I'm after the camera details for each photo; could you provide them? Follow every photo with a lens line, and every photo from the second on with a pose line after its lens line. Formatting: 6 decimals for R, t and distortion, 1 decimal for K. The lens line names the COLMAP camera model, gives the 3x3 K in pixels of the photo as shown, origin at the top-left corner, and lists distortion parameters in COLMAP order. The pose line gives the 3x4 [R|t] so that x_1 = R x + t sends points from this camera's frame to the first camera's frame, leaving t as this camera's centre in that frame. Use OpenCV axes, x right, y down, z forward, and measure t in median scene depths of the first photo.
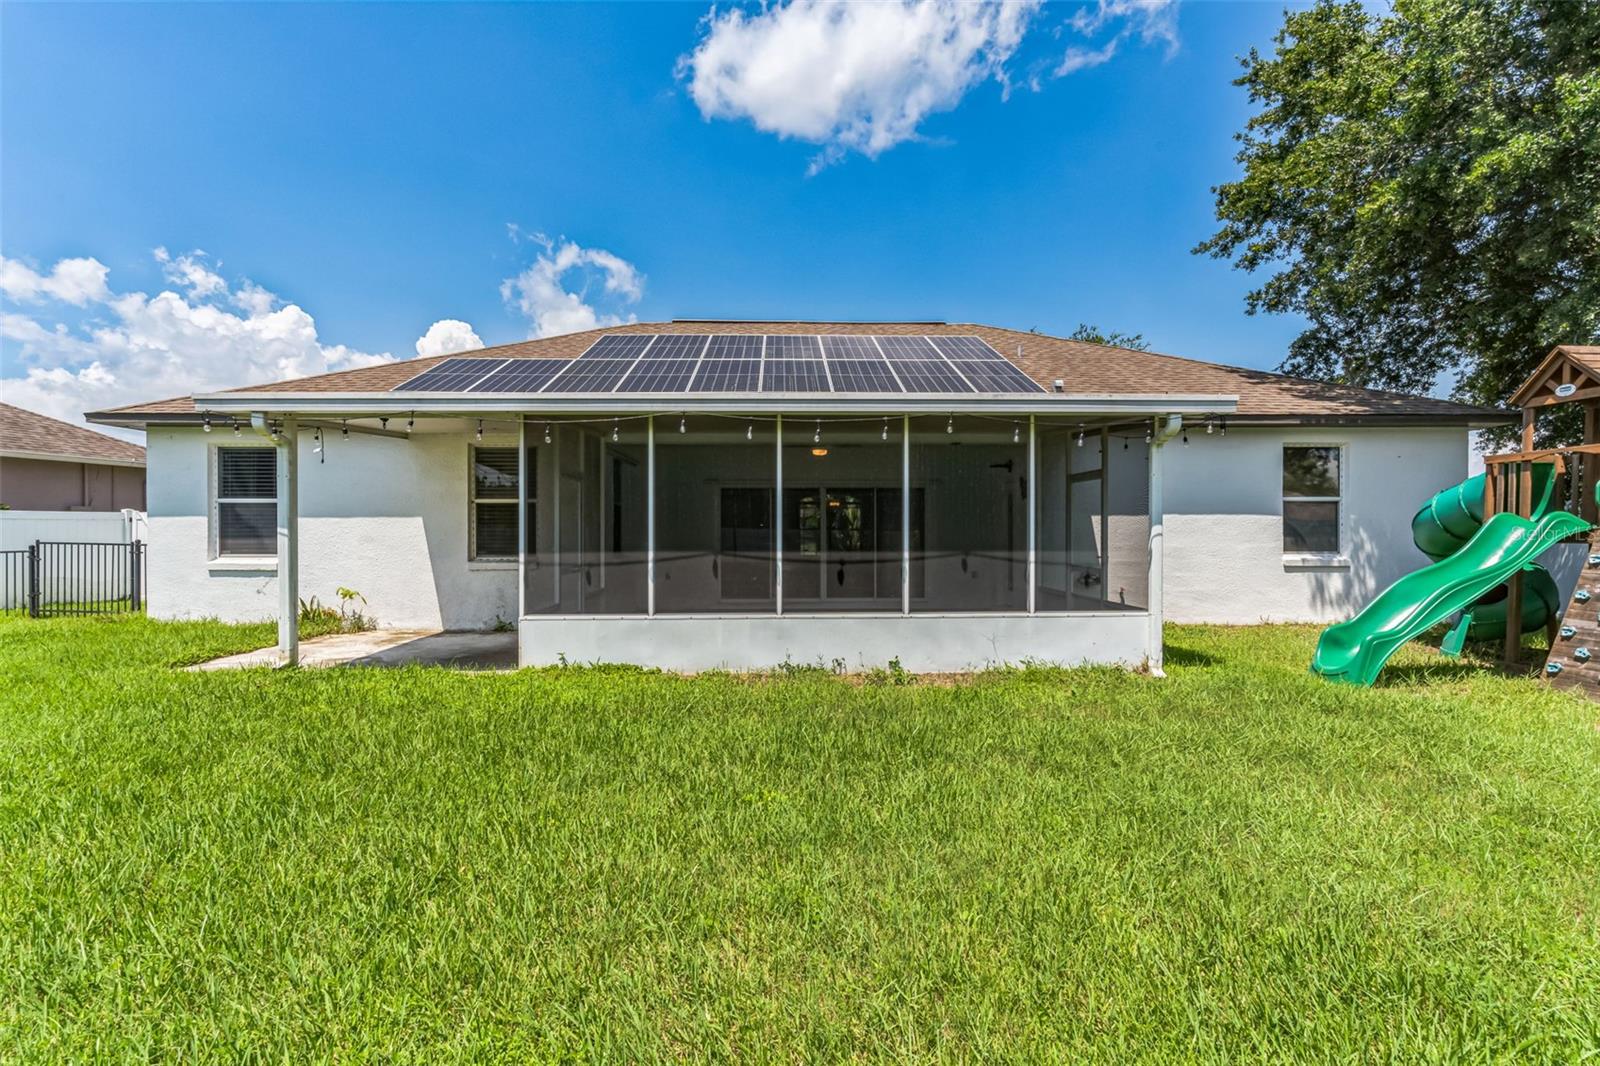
lens RADIAL K [[705.8, 0, 799.2], [0, 705.8, 534.9], [0, 0, 1]] dist [-0.005104, 0.000566]
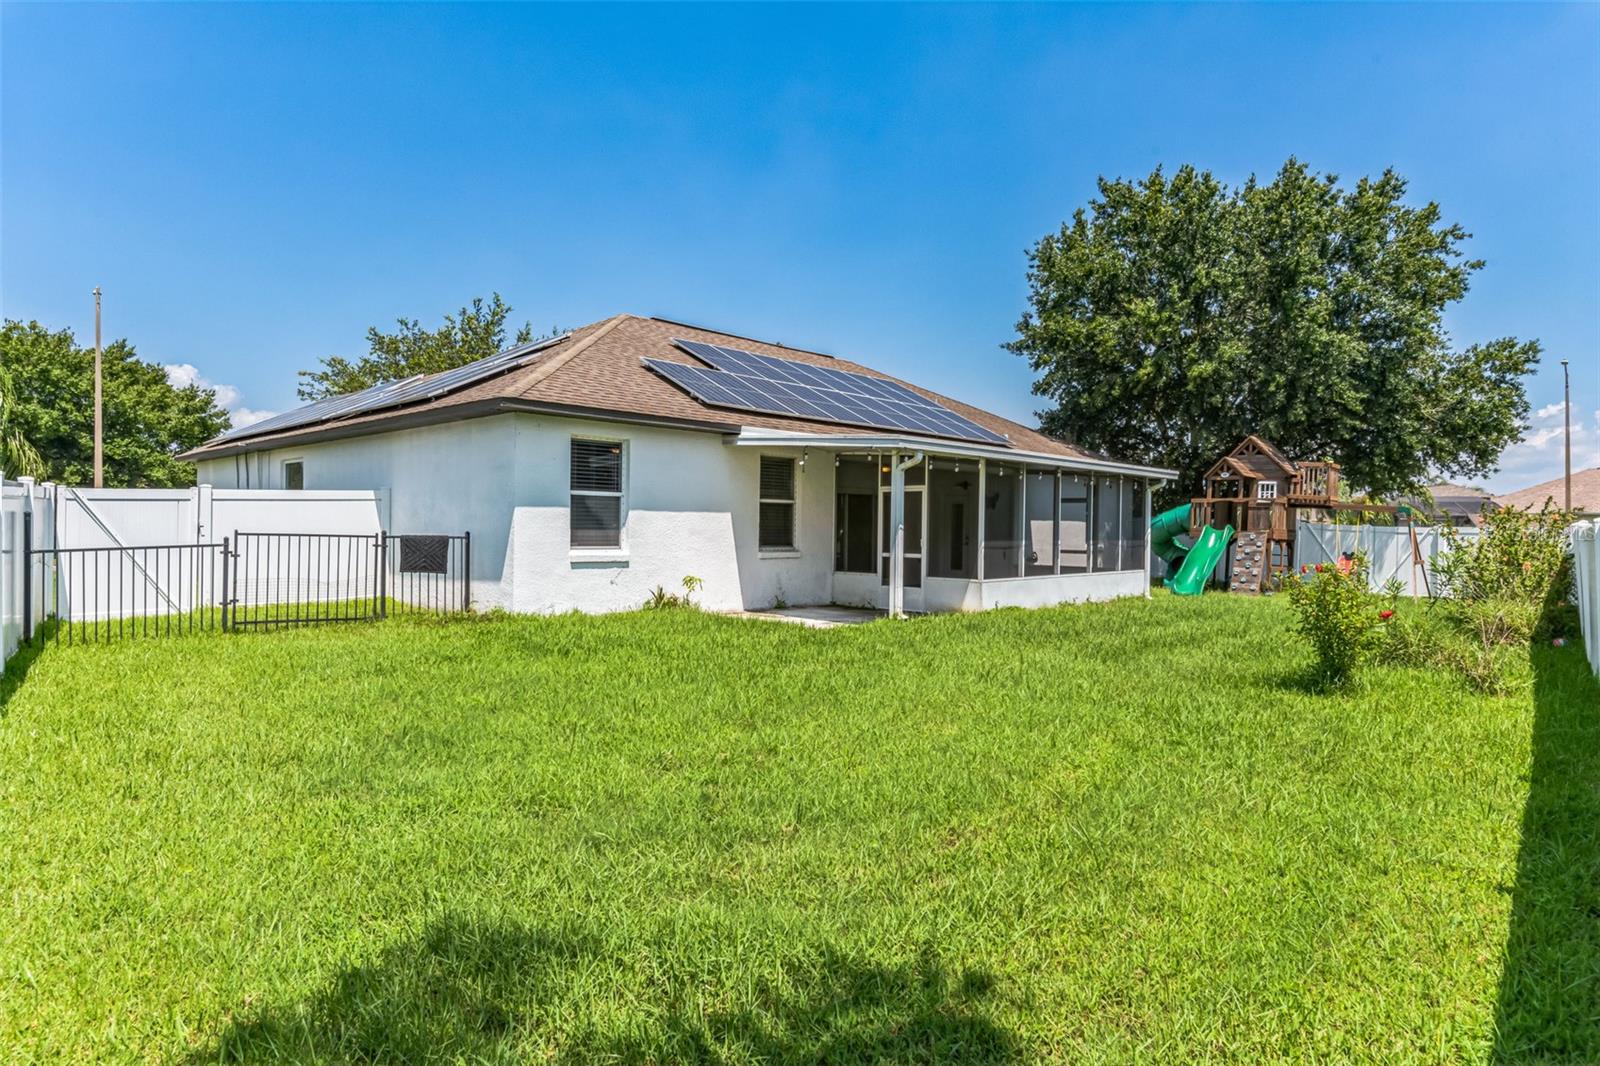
lens RADIAL K [[957.6, 0, 802.6], [0, 957.6, 533.0], [0, 0, 1]] dist [-0.001145, 0.000043]
pose [[0.695321, 0.005577, 0.718678, -1.575212], [-0.010127, 0.999947, 0.002038, 0.002801], [-0.718628, -0.008695, 0.695340, -0.177967]]
